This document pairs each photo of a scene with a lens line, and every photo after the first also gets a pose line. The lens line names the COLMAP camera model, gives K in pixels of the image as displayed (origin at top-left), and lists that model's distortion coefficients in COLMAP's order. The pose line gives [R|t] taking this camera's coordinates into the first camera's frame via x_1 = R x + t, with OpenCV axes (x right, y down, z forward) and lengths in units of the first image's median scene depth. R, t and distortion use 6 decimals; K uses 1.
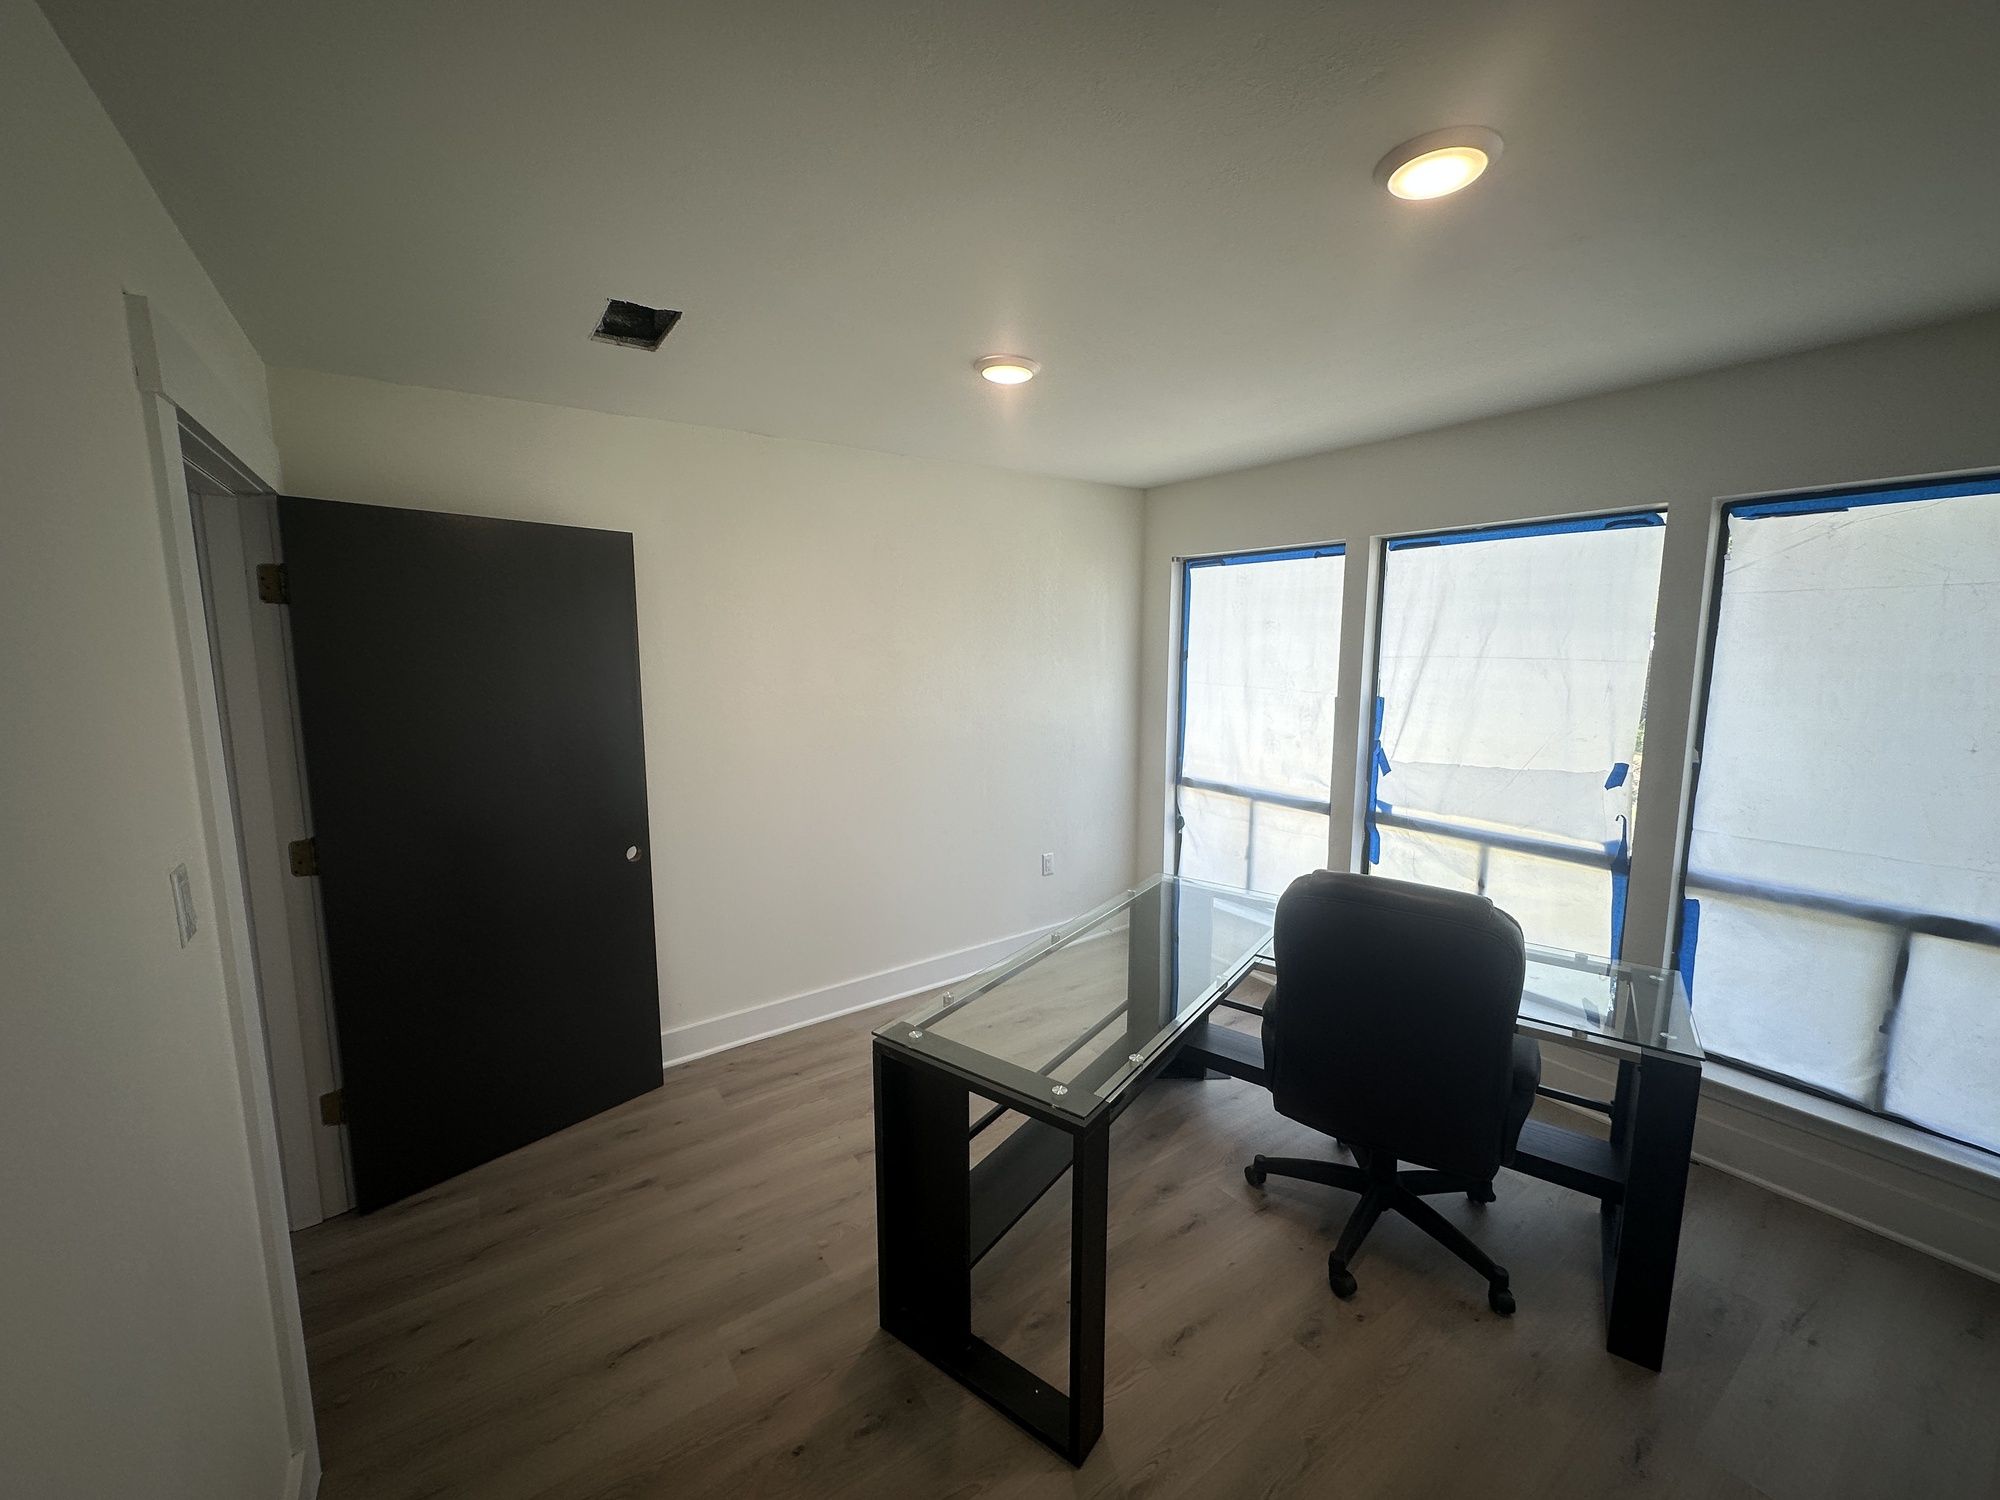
lens RADIAL K [[793.2, 0, 1005.5], [0, 793.2, 758.0], [0, 0, 1]] dist [-0.025917, -0.000022]
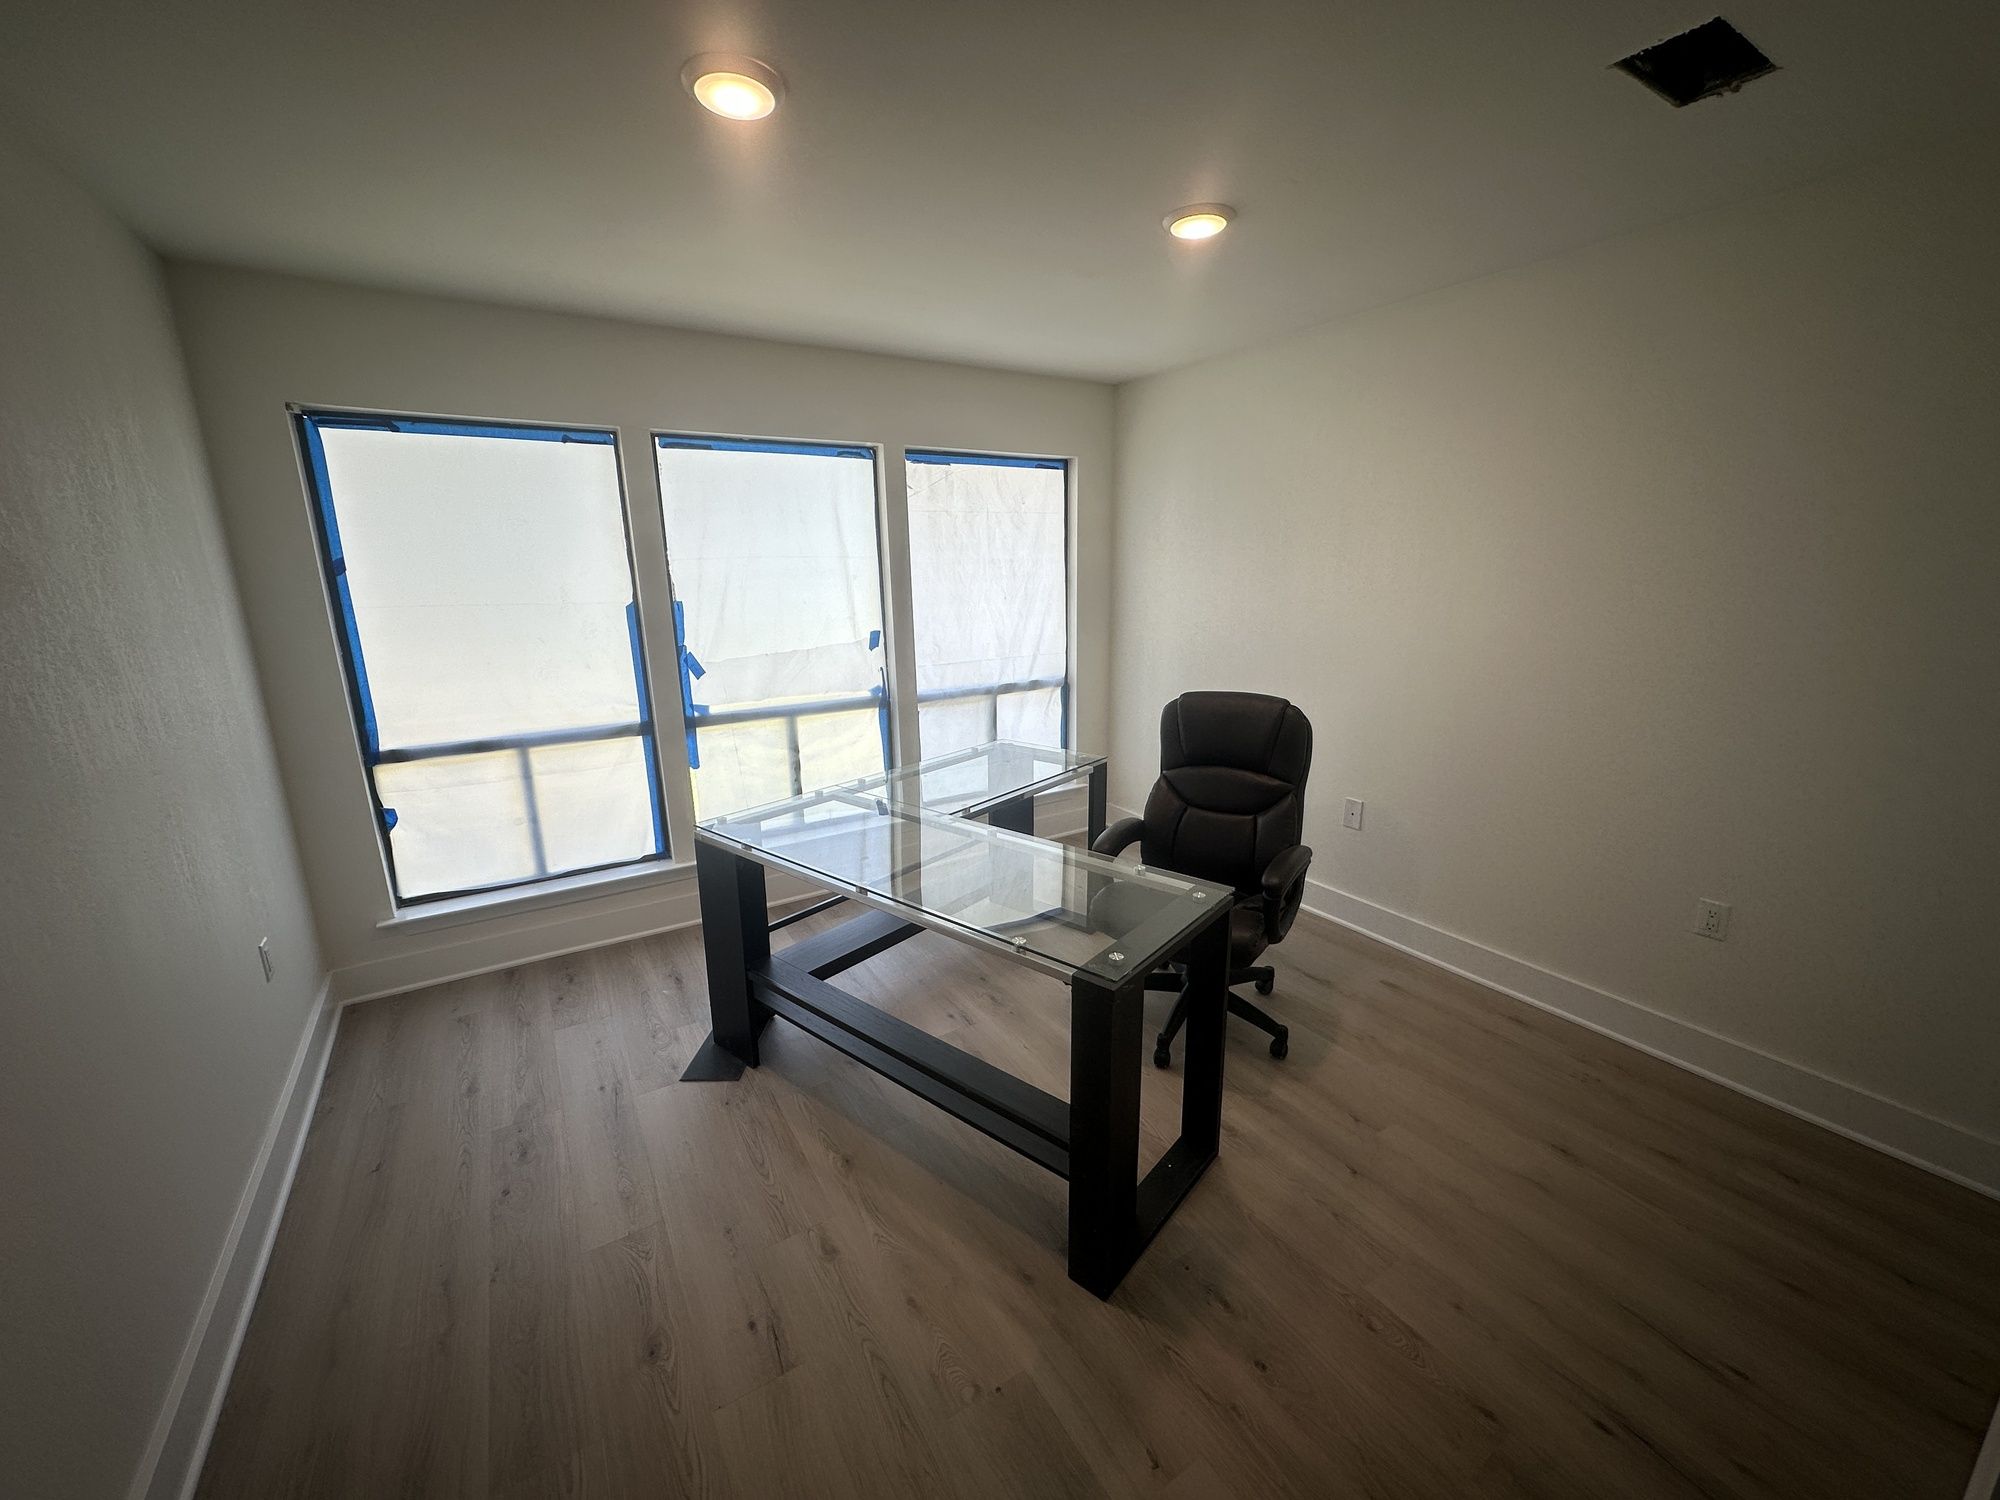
lens RADIAL K [[794.2, 0, 1000.0], [0, 794.2, 750.0], [0, 0, 1]] dist [0.003093, -0.000270]
pose [[0.050278, -0.240066, 0.969454, -0.527765], [0.154549, 0.960859, 0.229923, -0.066569], [-0.986705, 0.138269, 0.085412, 0.557280]]
